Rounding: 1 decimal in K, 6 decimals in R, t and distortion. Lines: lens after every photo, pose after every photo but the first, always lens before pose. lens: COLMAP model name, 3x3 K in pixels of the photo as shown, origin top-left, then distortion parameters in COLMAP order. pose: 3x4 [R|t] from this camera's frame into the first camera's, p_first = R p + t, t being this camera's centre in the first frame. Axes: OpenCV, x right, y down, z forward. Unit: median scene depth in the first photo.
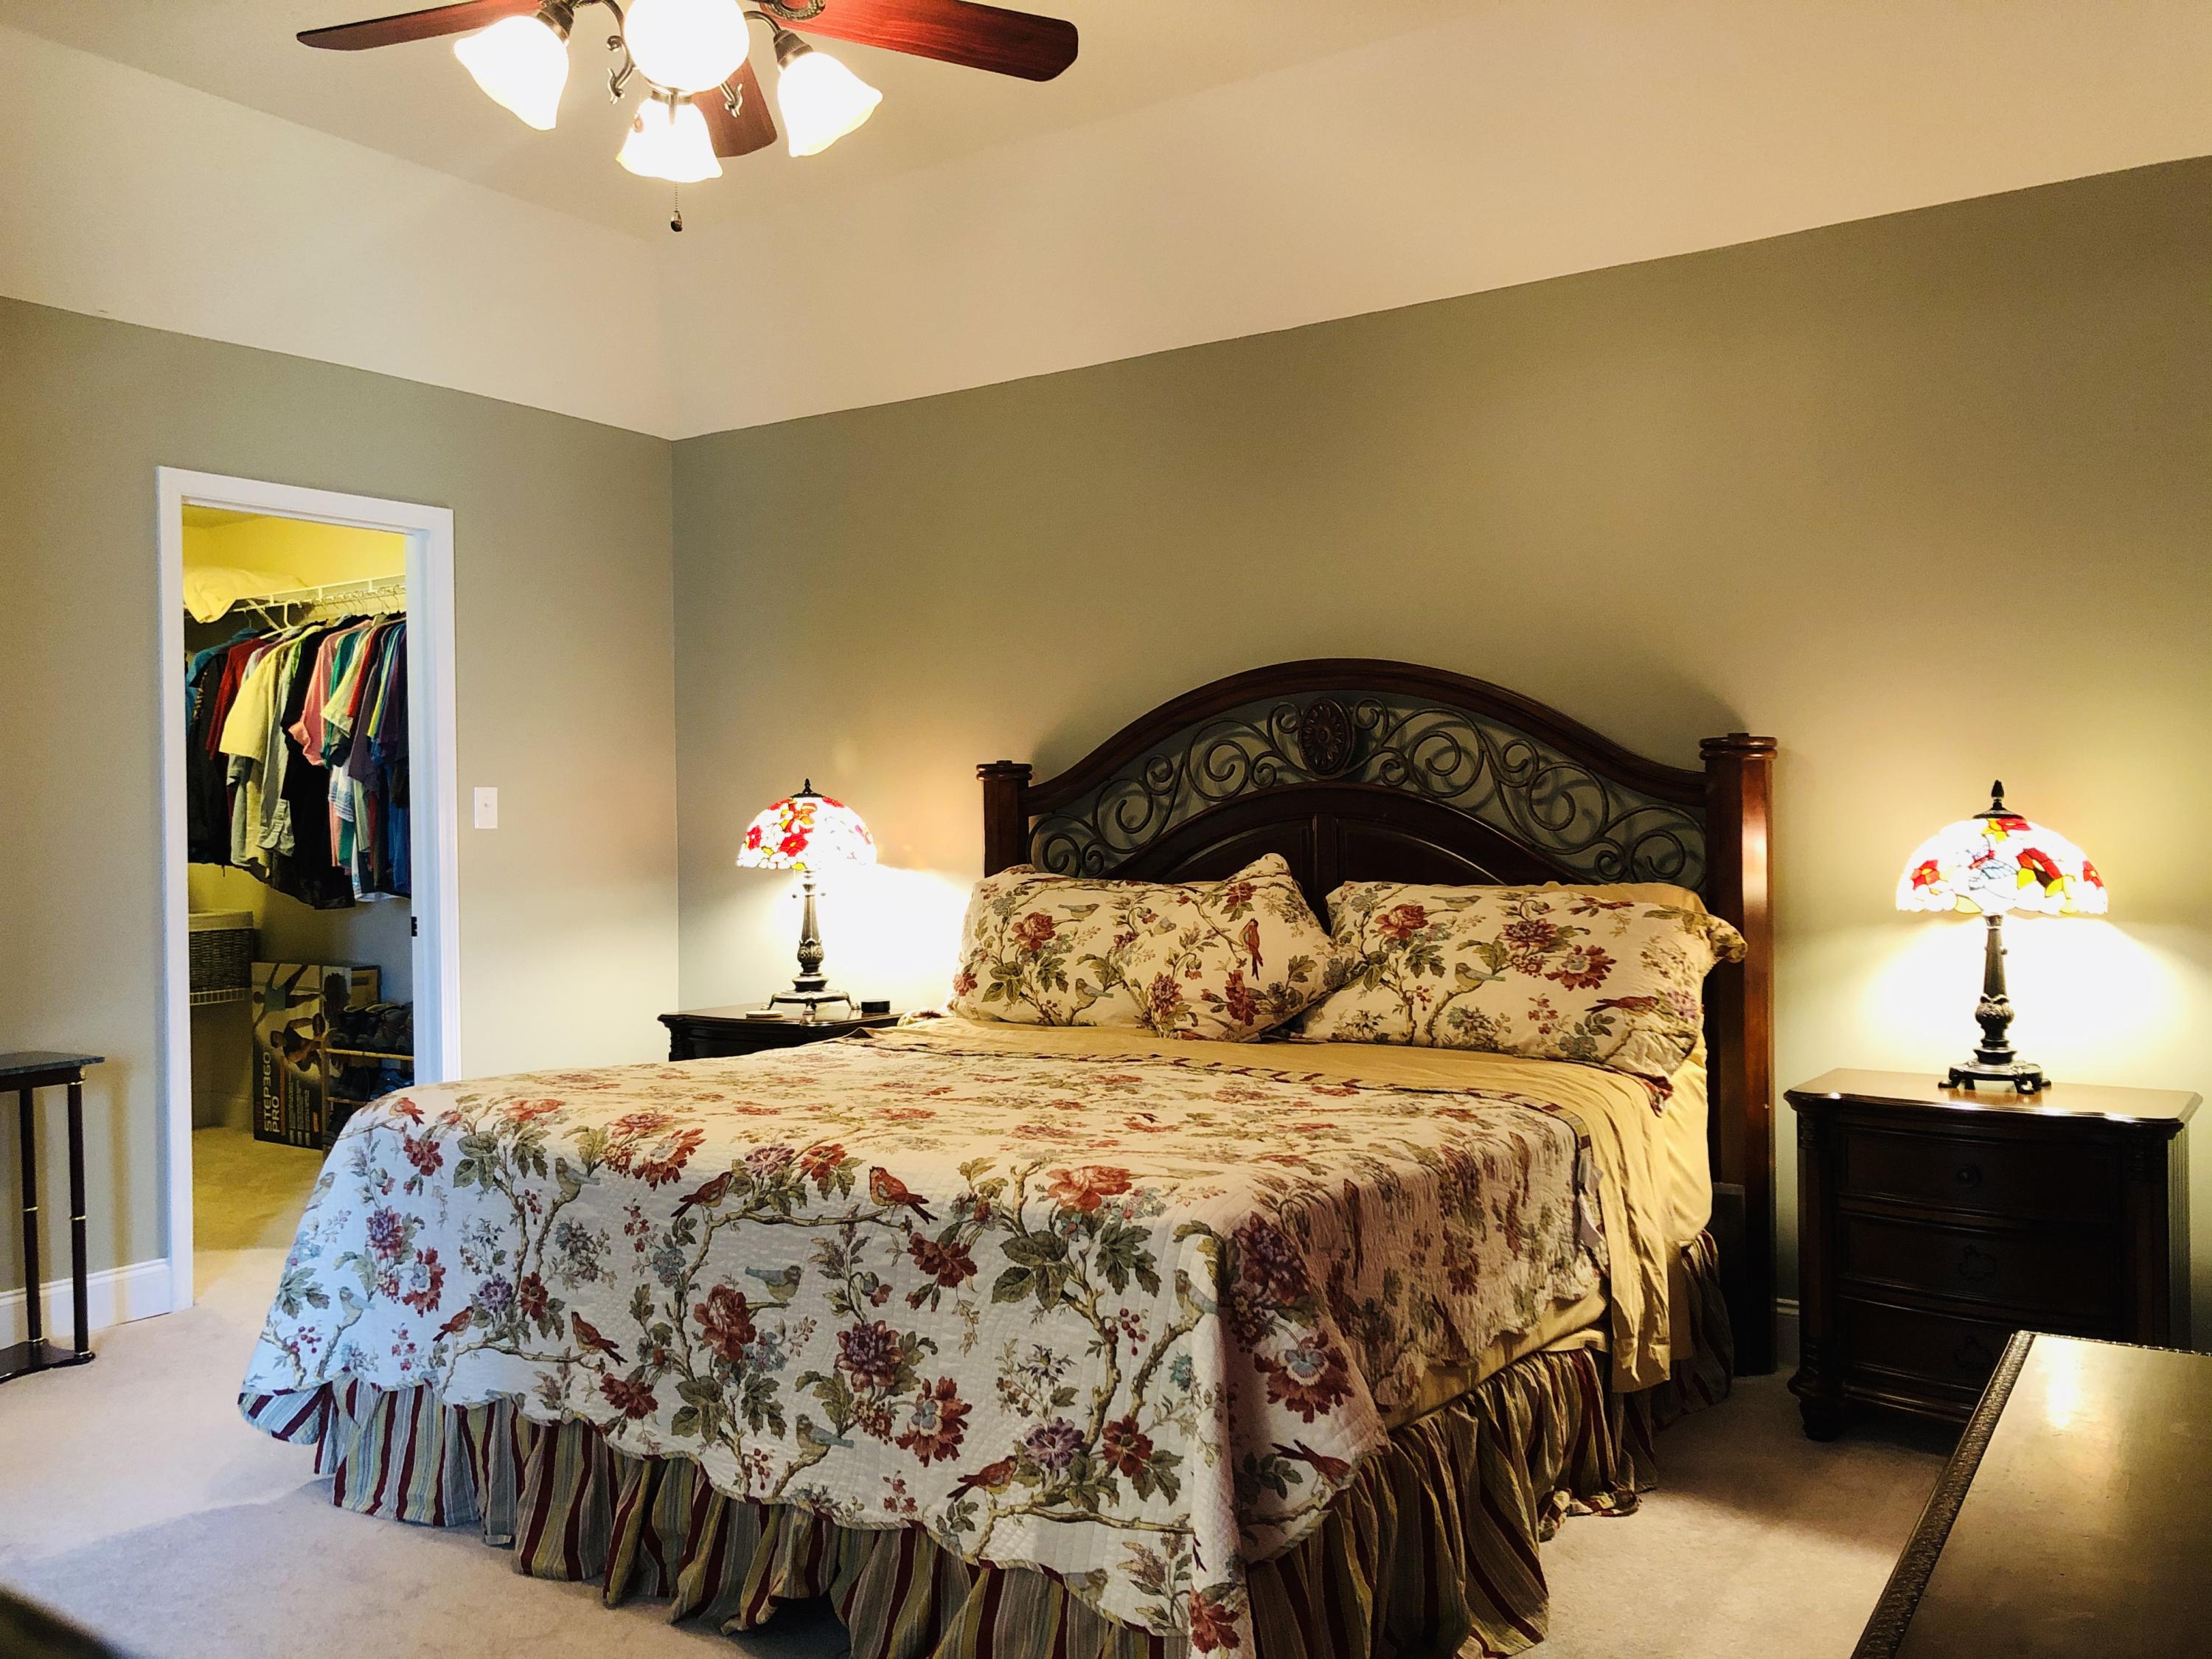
lens RADIAL K [[1851.4, 0, 1108.6], [0, 1851.4, 829.4], [0, 0, 1]] dist [0.069069, -0.046726]
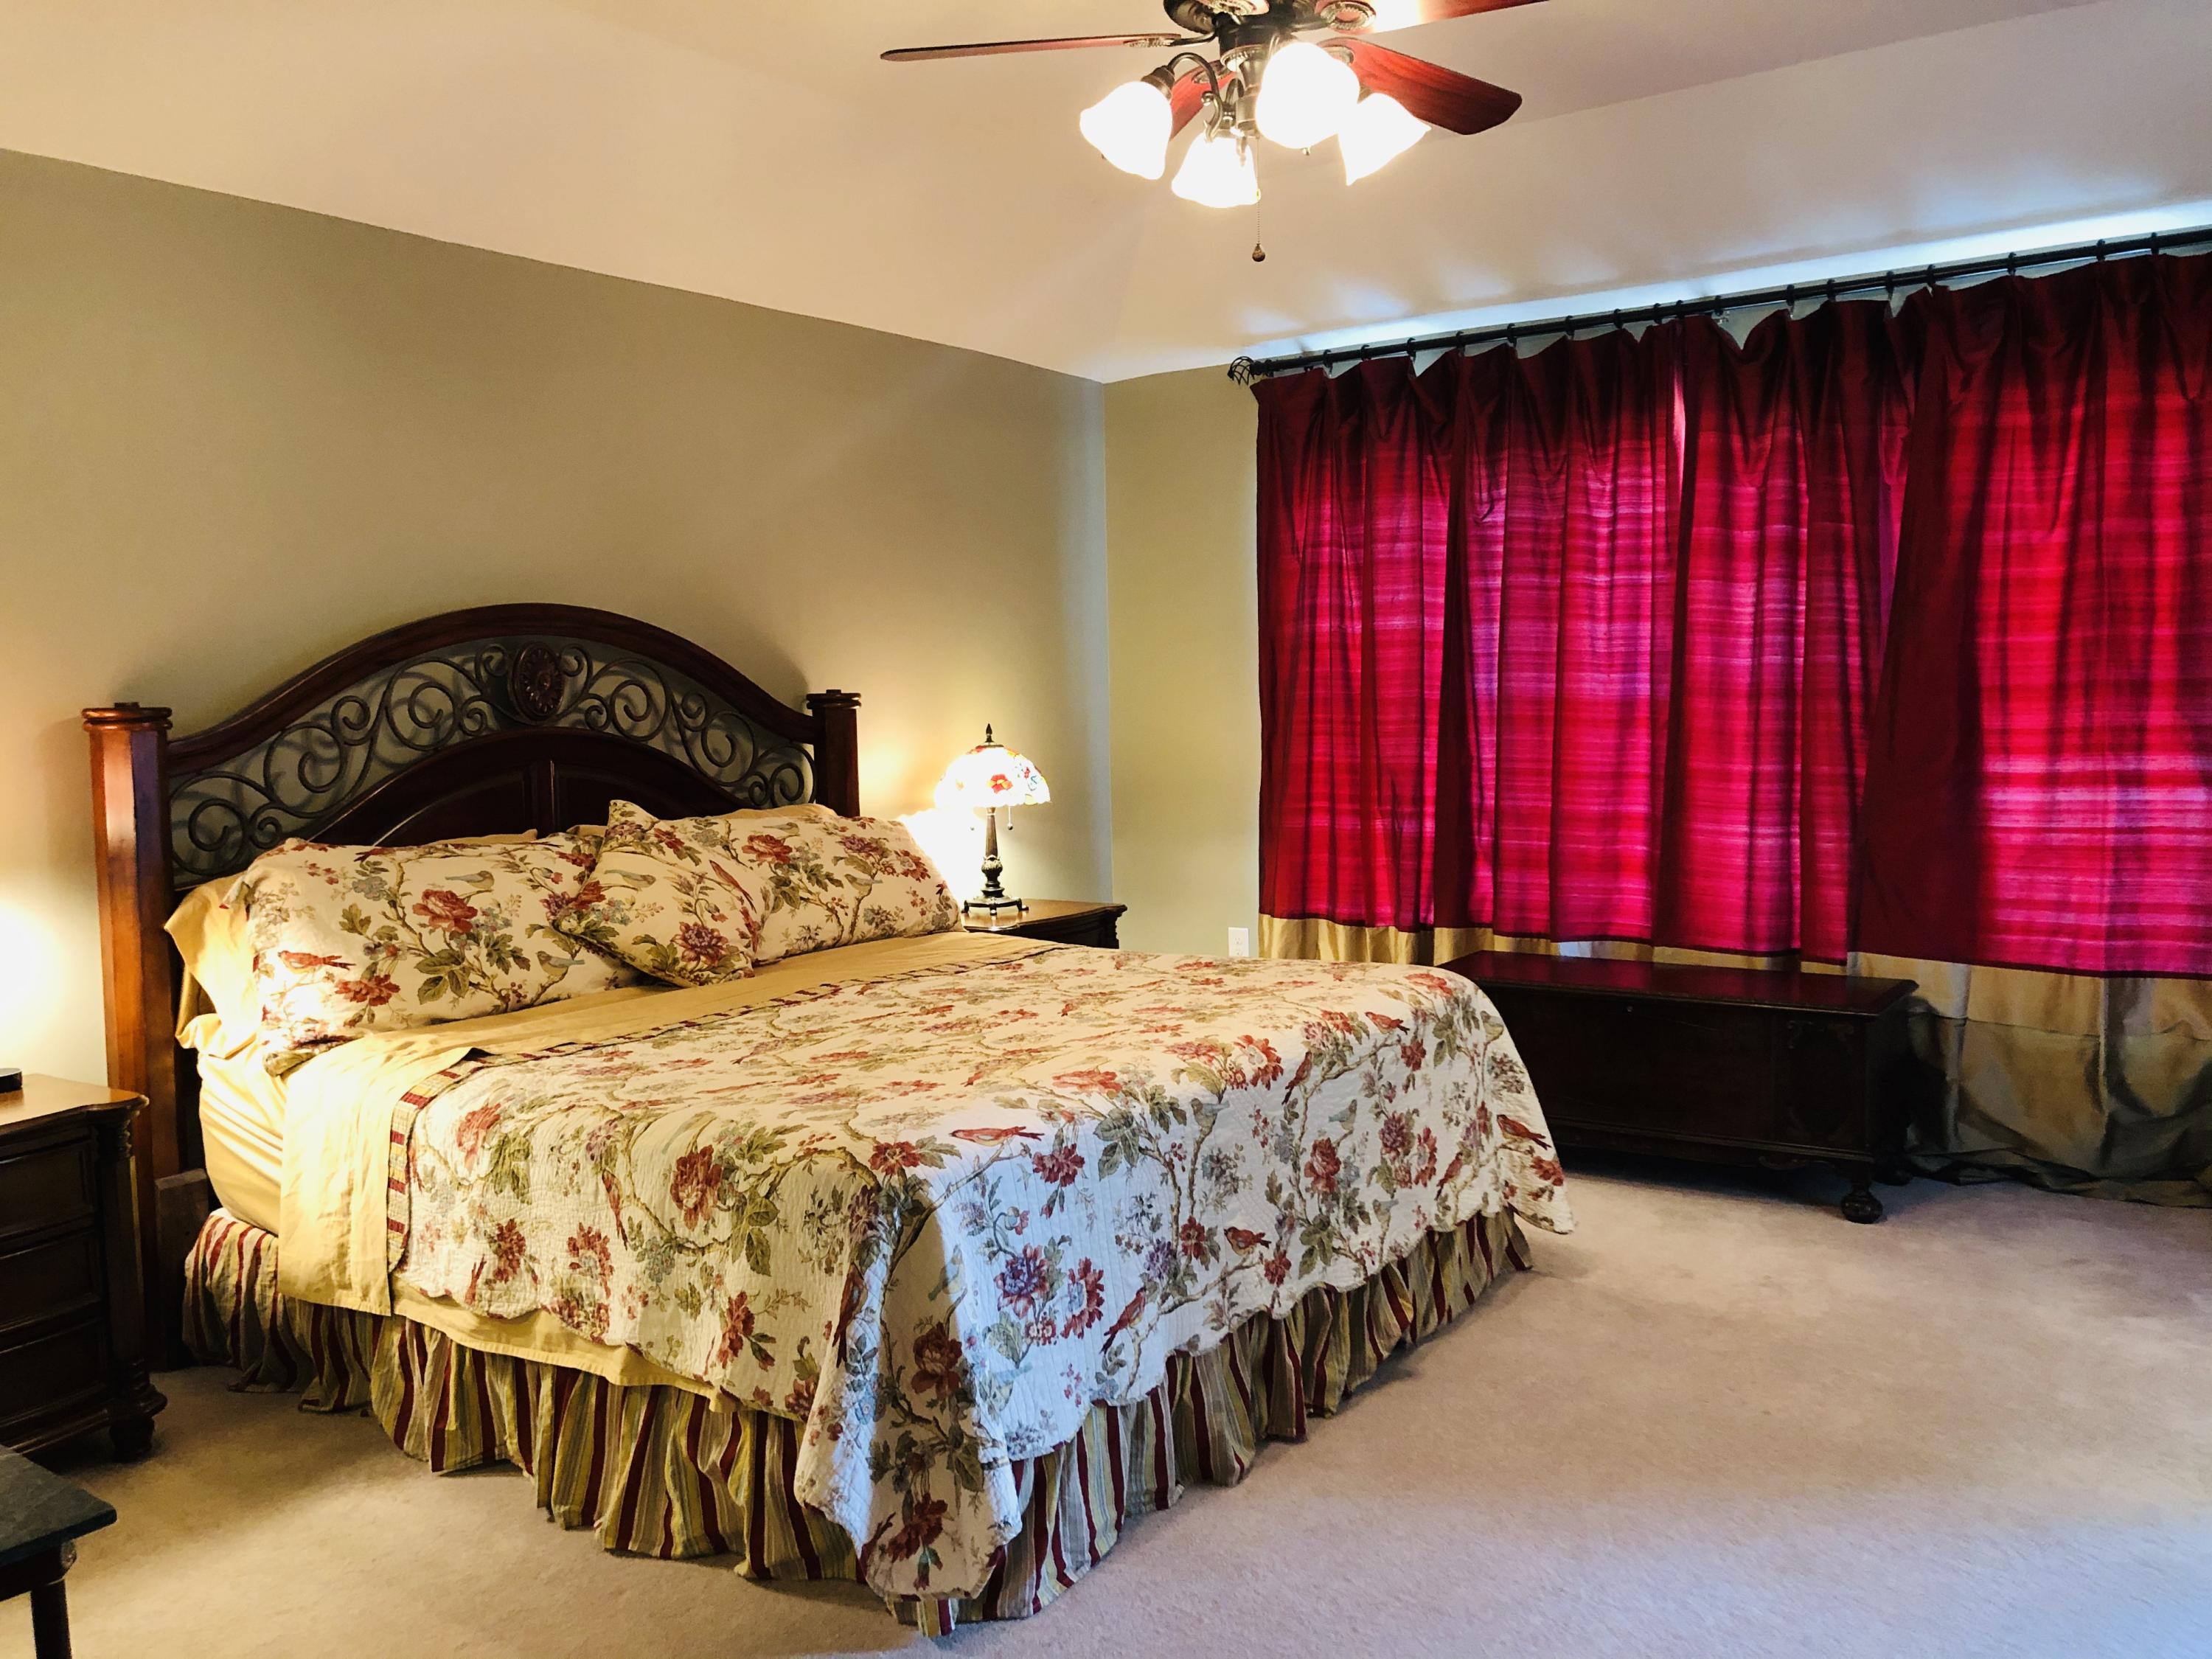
lens RADIAL K [[1851.4, 0, 1106.1], [0, 1851.4, 820.3], [0, 0, 1]] dist [0.069069, -0.046726]
pose [[0.007747, -0.061780, 0.998060, -1.273207], [0.026708, 0.997746, 0.061553, -0.043601], [-0.999613, 0.026180, 0.009380, 0.997133]]
